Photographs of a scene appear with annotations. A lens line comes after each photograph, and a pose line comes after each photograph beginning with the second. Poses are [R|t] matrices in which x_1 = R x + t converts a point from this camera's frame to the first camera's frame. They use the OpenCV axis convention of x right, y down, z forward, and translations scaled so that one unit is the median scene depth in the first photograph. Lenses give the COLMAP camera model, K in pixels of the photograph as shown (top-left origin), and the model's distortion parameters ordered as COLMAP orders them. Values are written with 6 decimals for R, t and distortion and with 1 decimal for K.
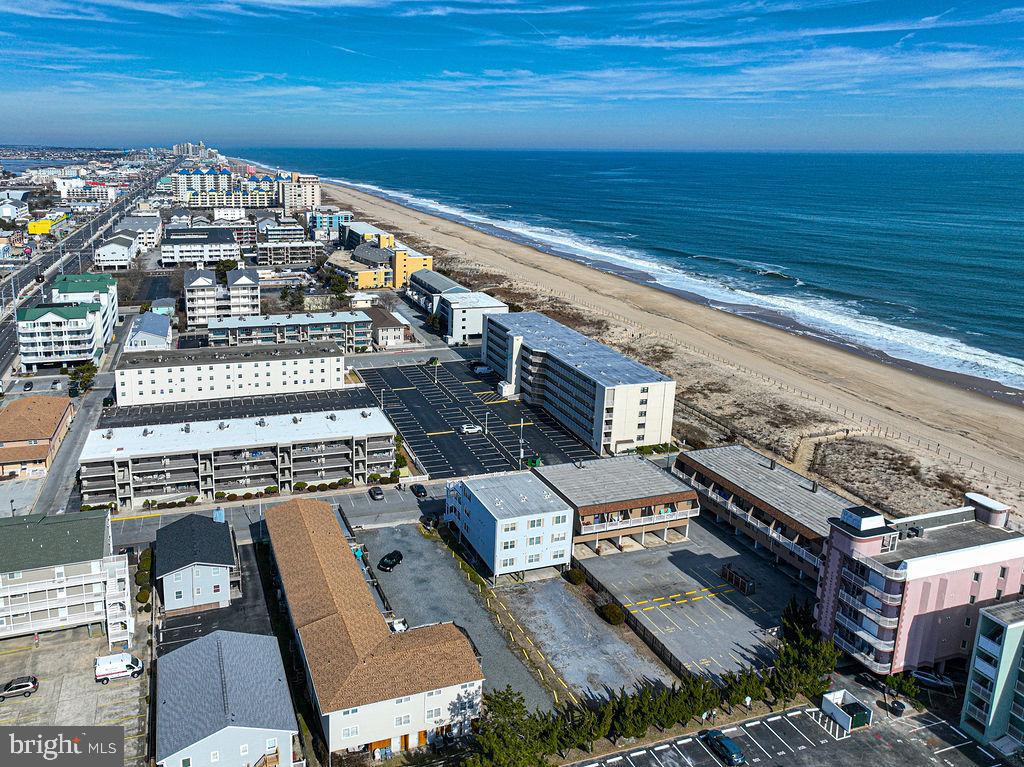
lens RADIAL K [[880.7, 0, 512.0], [0, 880.7, 383.5], [0, 0, 1]] dist [0.000476, 0.026684]
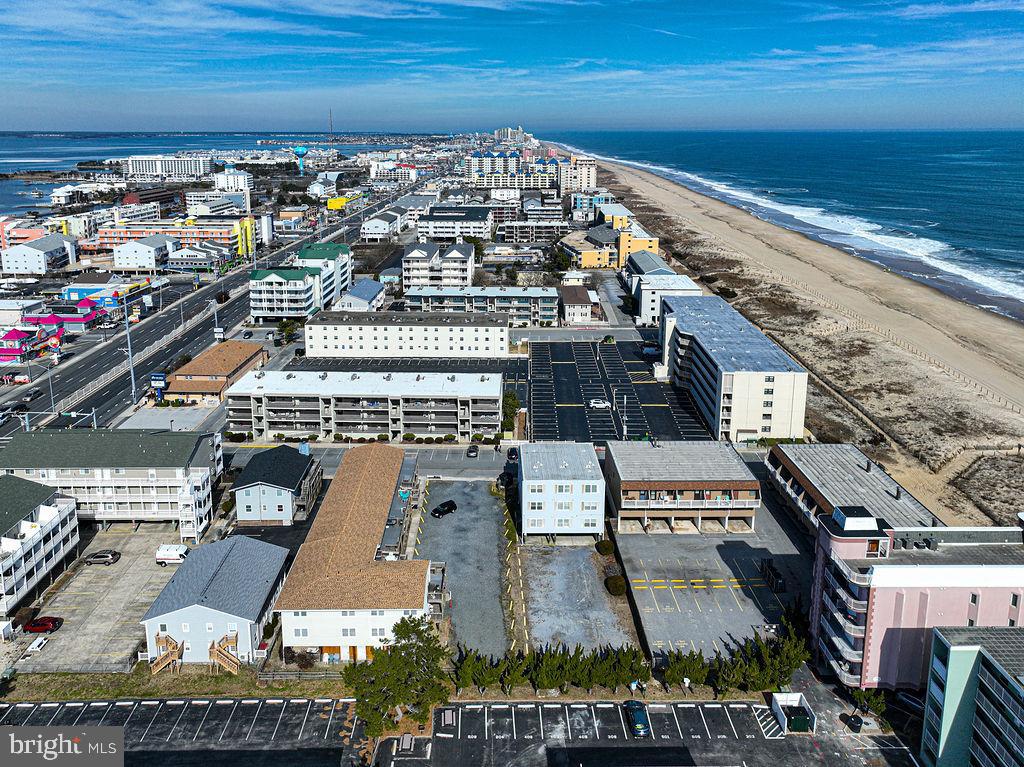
lens RADIAL K [[902.1, 0, 513.3], [0, 902.1, 342.1], [0, 0, 1]] dist [0.010476, 0.013940]
pose [[0.940044, 0.068693, -0.334065, 0.183922], [-0.079083, 0.996713, -0.017583, 0.005815], [0.331759, 0.042948, 0.942386, -0.017643]]
